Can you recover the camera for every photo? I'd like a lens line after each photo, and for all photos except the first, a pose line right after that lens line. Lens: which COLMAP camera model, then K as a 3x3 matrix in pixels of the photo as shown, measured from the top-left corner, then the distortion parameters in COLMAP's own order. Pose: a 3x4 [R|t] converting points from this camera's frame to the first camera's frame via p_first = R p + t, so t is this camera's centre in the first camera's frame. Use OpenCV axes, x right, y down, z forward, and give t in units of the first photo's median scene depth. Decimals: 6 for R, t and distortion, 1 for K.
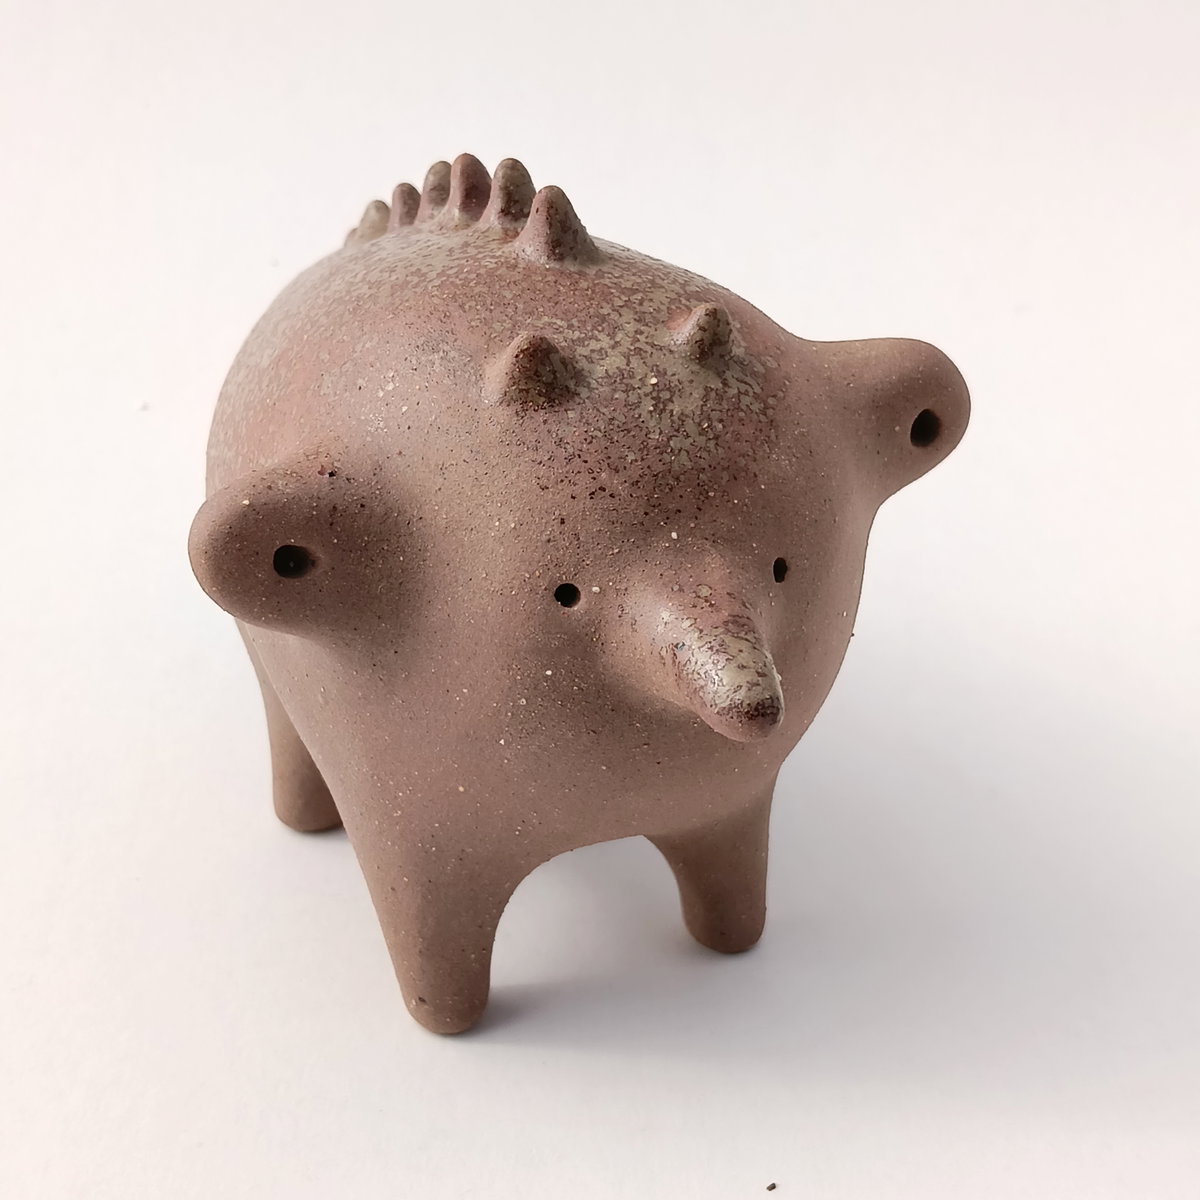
lens RADIAL K [[2244.5, 0, 599.1], [0, 2244.5, 598.6], [0, 0, 1]] dist [0.089430, 0.000000]
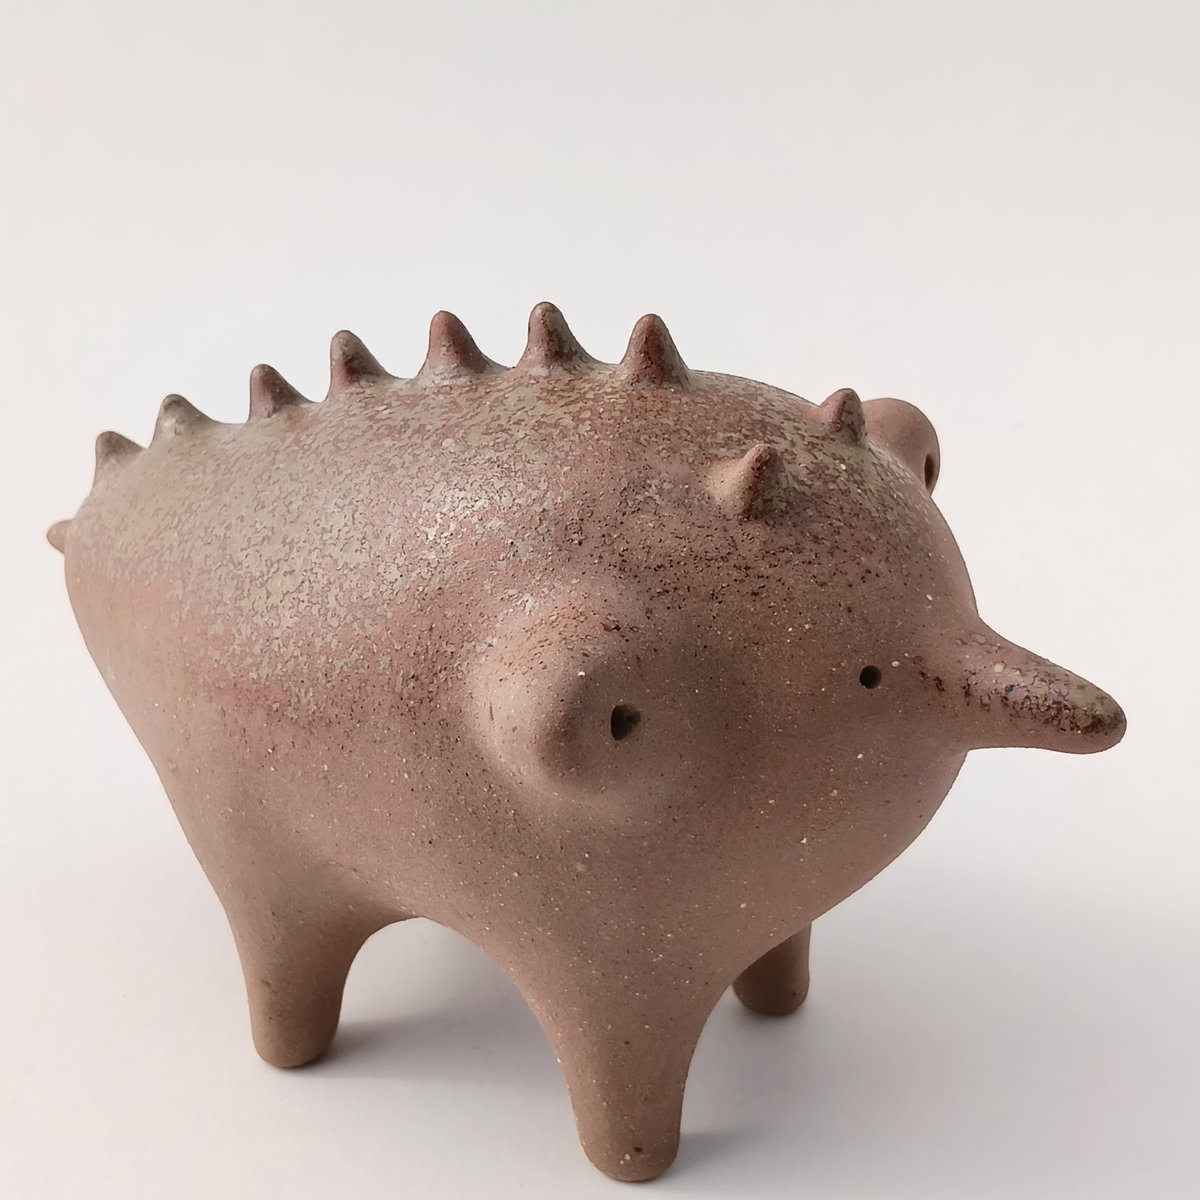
lens RADIAL K [[2244.5, 0, 599.8], [0, 2244.5, 601.6], [0, 0, 1]] dist [0.089430, 0.000000]
pose [[0.814387, -0.242606, 0.527177, -0.645478], [0.273624, 0.961632, 0.019845, -0.088669], [-0.511765, 0.128087, 0.849524, 0.166906]]
